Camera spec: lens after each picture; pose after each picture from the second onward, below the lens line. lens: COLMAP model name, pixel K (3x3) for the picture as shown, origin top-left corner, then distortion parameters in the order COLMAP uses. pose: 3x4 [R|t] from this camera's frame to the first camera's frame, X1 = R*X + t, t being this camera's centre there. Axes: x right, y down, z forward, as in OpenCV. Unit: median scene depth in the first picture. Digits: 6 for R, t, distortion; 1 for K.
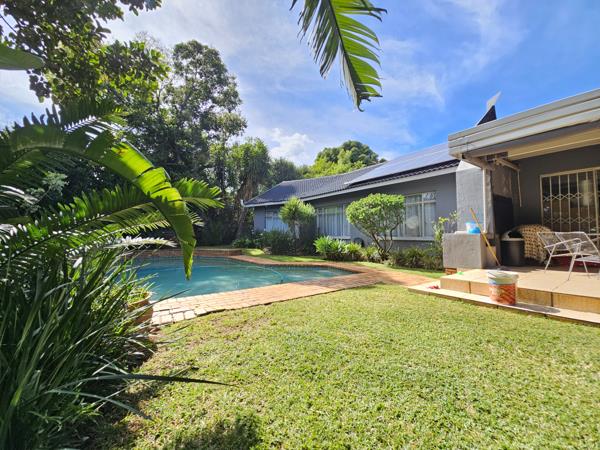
lens RADIAL K [[246.1, 0, 300.0], [0, 246.1, 225.0], [0, 0, 1]] dist [-0.001198, -0.000671]
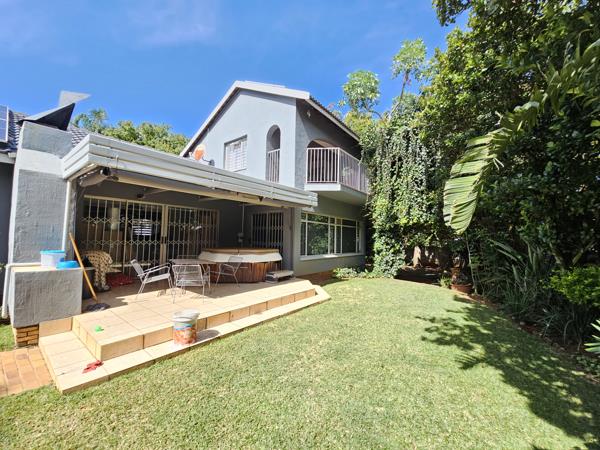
lens RADIAL K [[246.1, 0, 300.0], [0, 246.1, 225.0], [0, 0, 1]] dist [-0.001198, -0.000671]
pose [[-0.282227, 0.050847, 0.957999, -0.181168], [-0.057267, 0.995921, -0.069731, -0.073709], [-0.957637, -0.074542, -0.278164, 0.495254]]
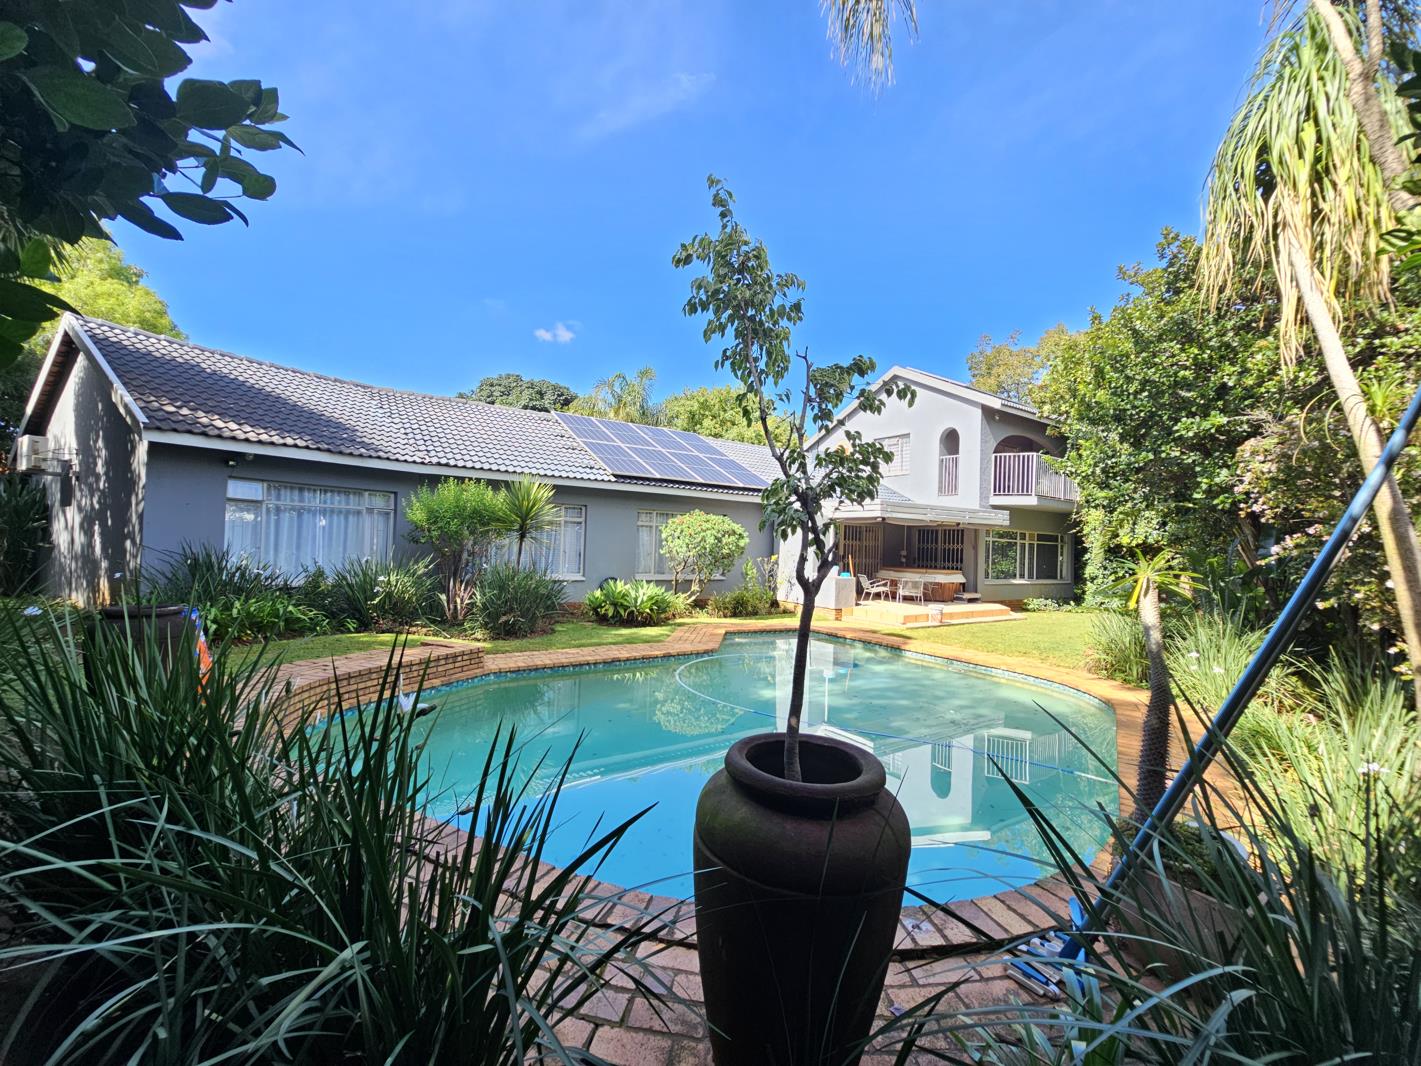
lens RADIAL K [[582.8, 0, 710.5], [0, 582.8, 533.0], [0, 0, 1]] dist [-0.001198, -0.000671]
pose [[0.043083, 0.019805, 0.998875, -1.842090], [-0.075764, 0.996989, -0.016499, -0.075267], [-0.996195, -0.074968, 0.044454, 1.359754]]
